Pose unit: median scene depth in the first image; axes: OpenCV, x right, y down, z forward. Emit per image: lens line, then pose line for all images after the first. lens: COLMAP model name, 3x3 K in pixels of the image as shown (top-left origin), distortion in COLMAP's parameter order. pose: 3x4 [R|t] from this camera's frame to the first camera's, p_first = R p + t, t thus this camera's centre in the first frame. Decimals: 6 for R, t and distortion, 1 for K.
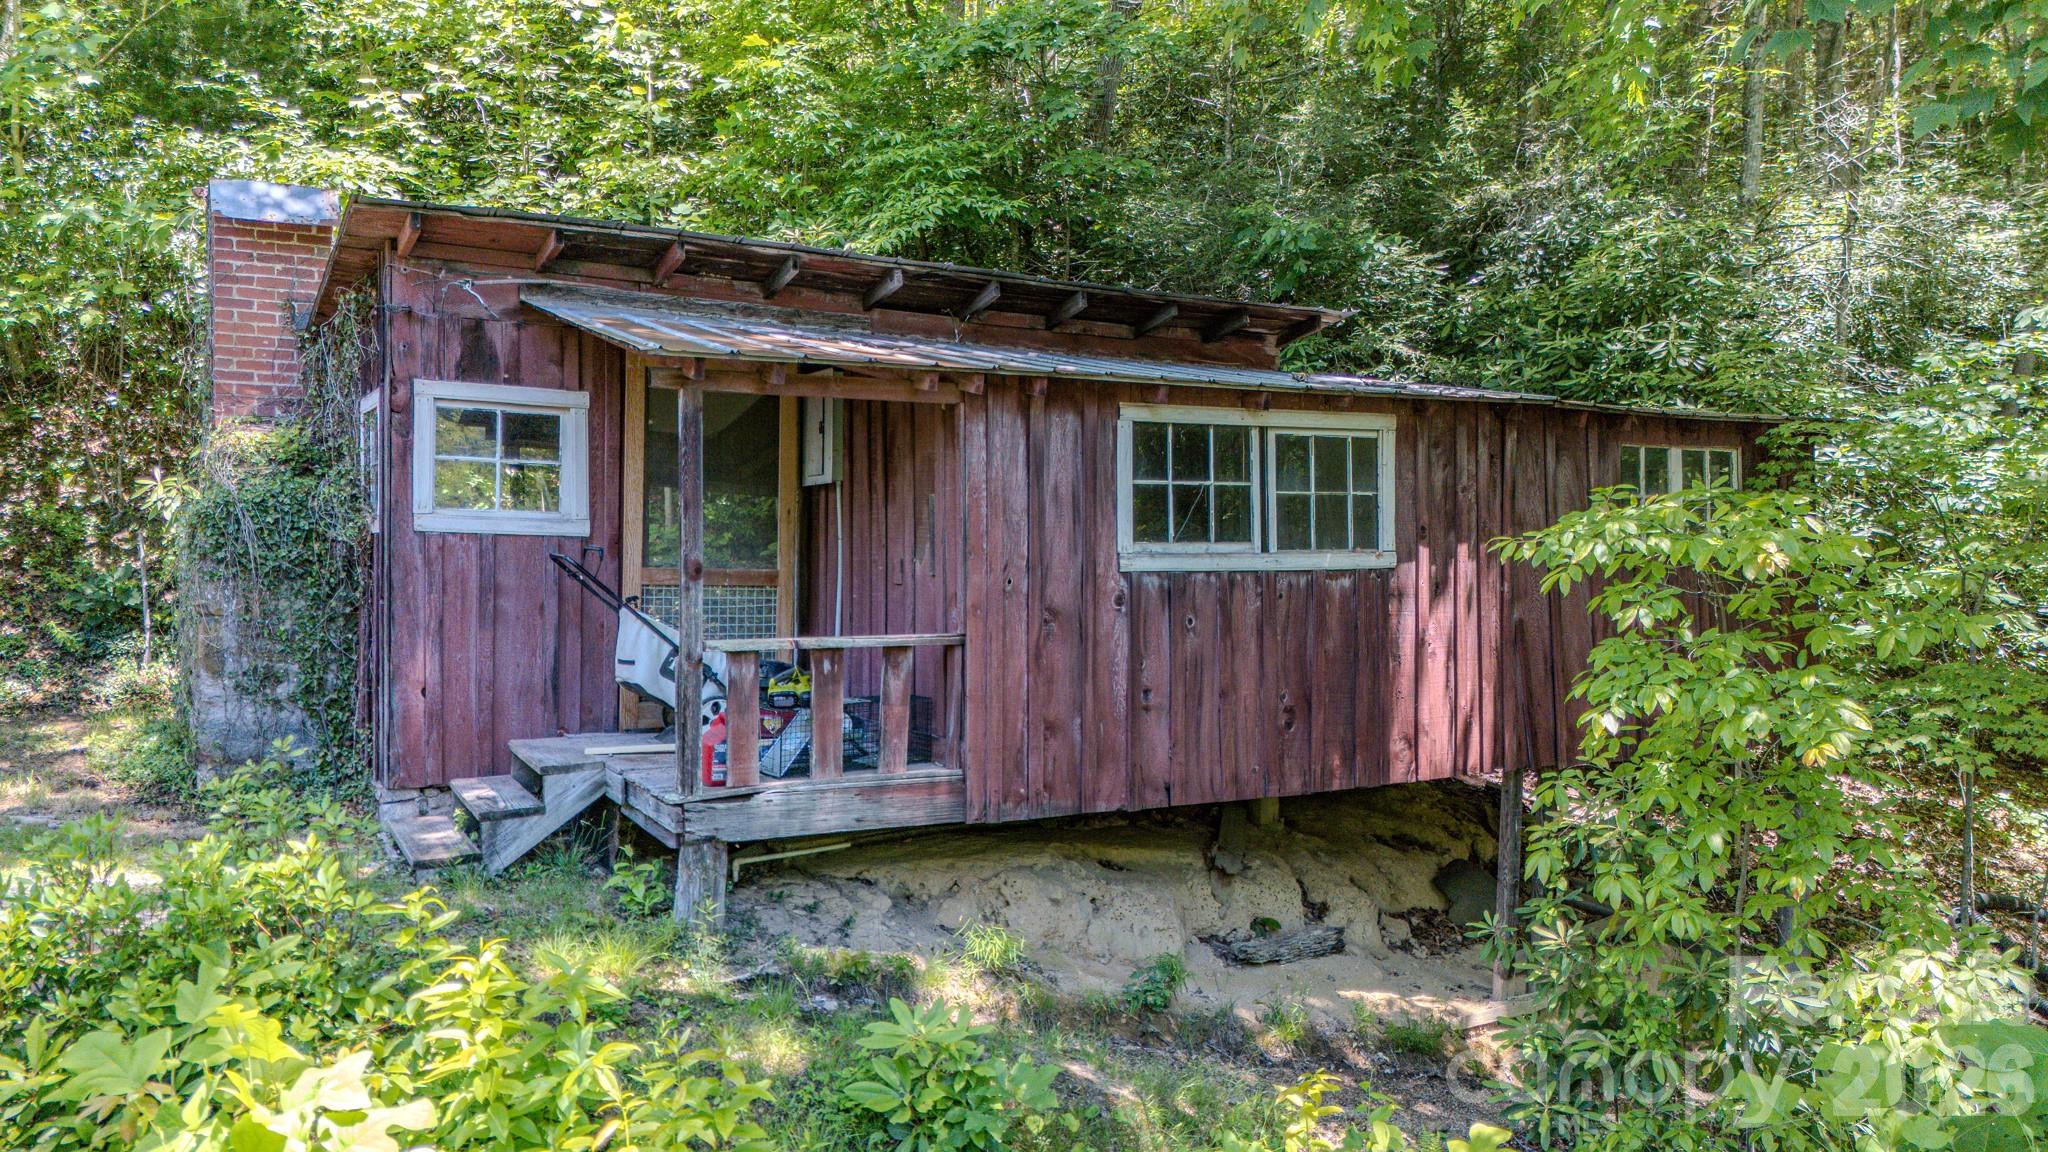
lens RADIAL K [[1465.8, 0, 982.0], [0, 1465.8, 569.9], [0, 0, 1]] dist [0.135456, -0.152331]
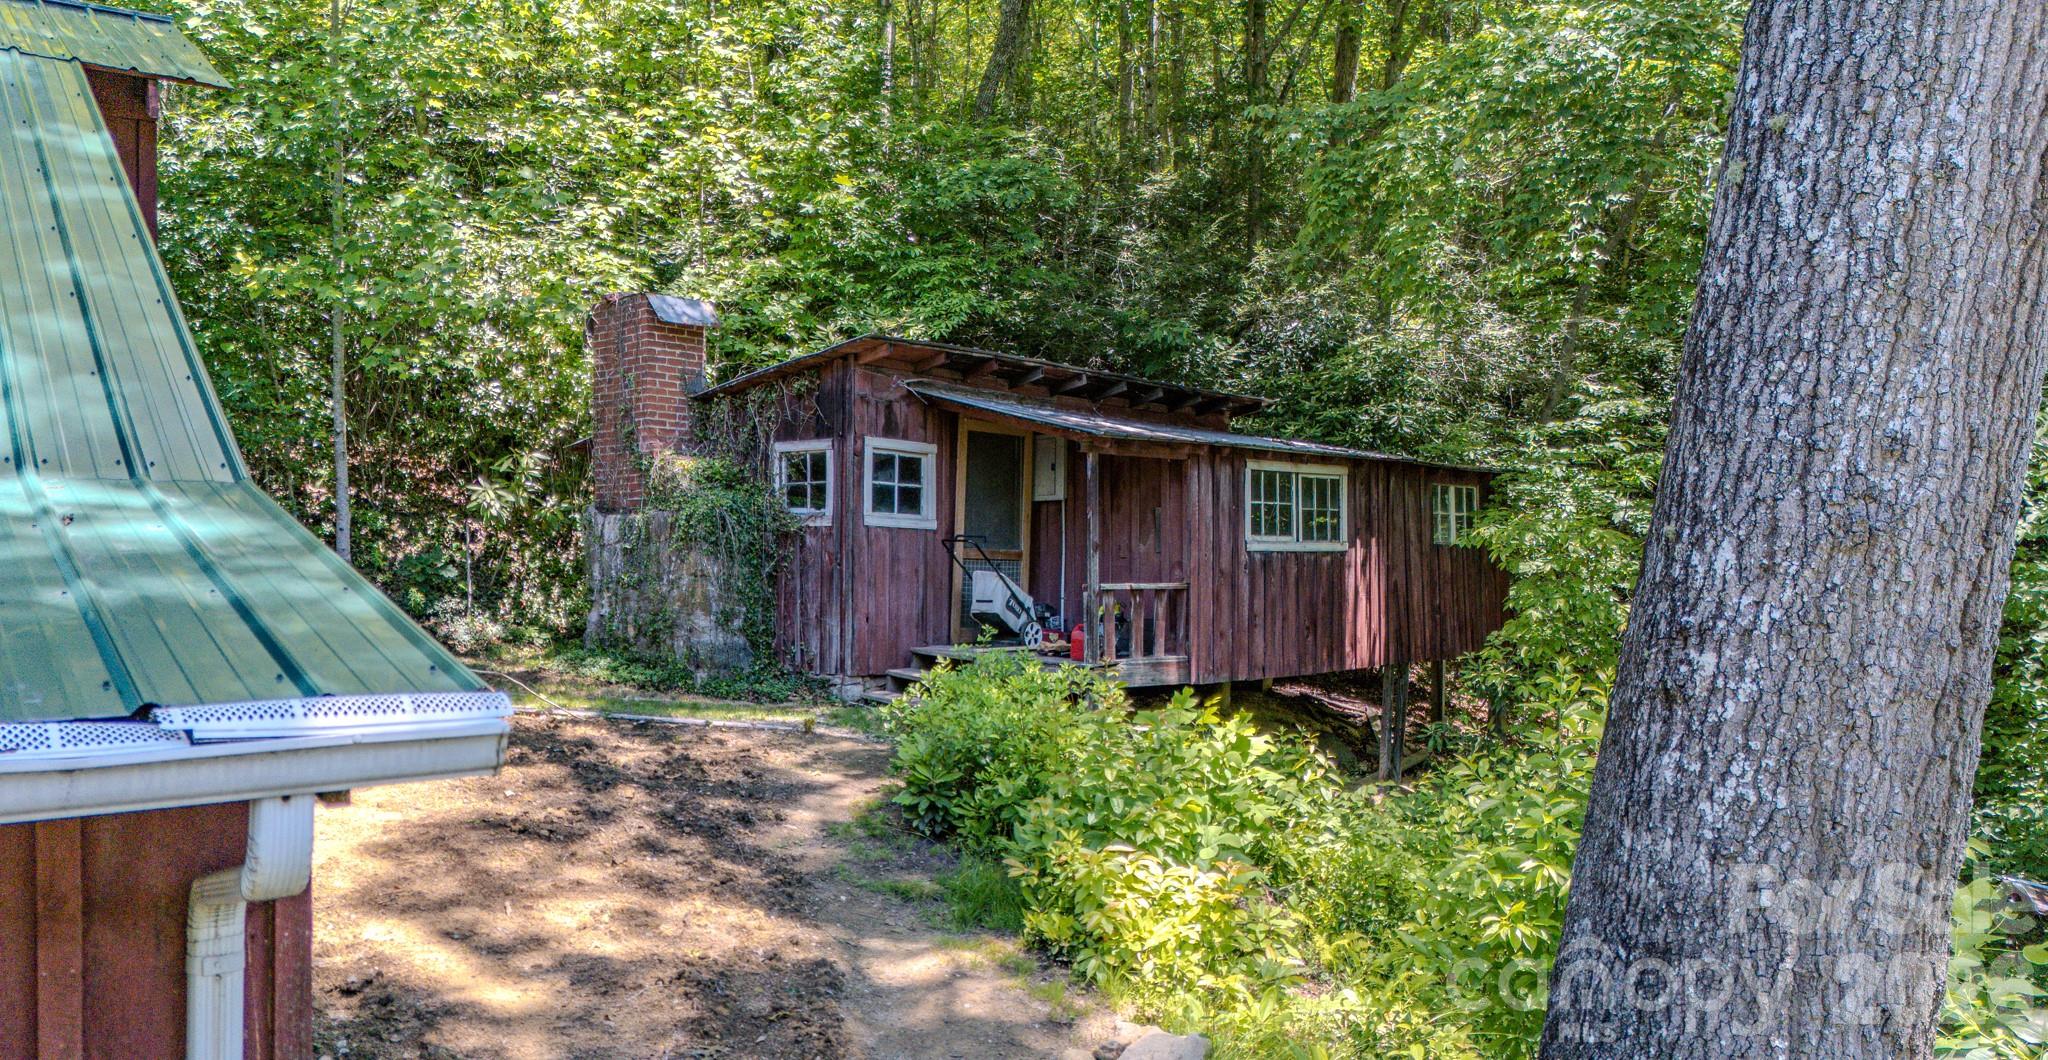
lens RADIAL K [[1316.7, 0, 1074.9], [0, 1316.7, 574.6], [0, 0, 1]] dist [0.041084, -0.000316]
pose [[0.956707, -0.002018, 0.291046, -0.528513], [0.001669, 0.999998, 0.001449, 0.025644], [-0.291049, -0.000900, 0.956708, -0.464437]]
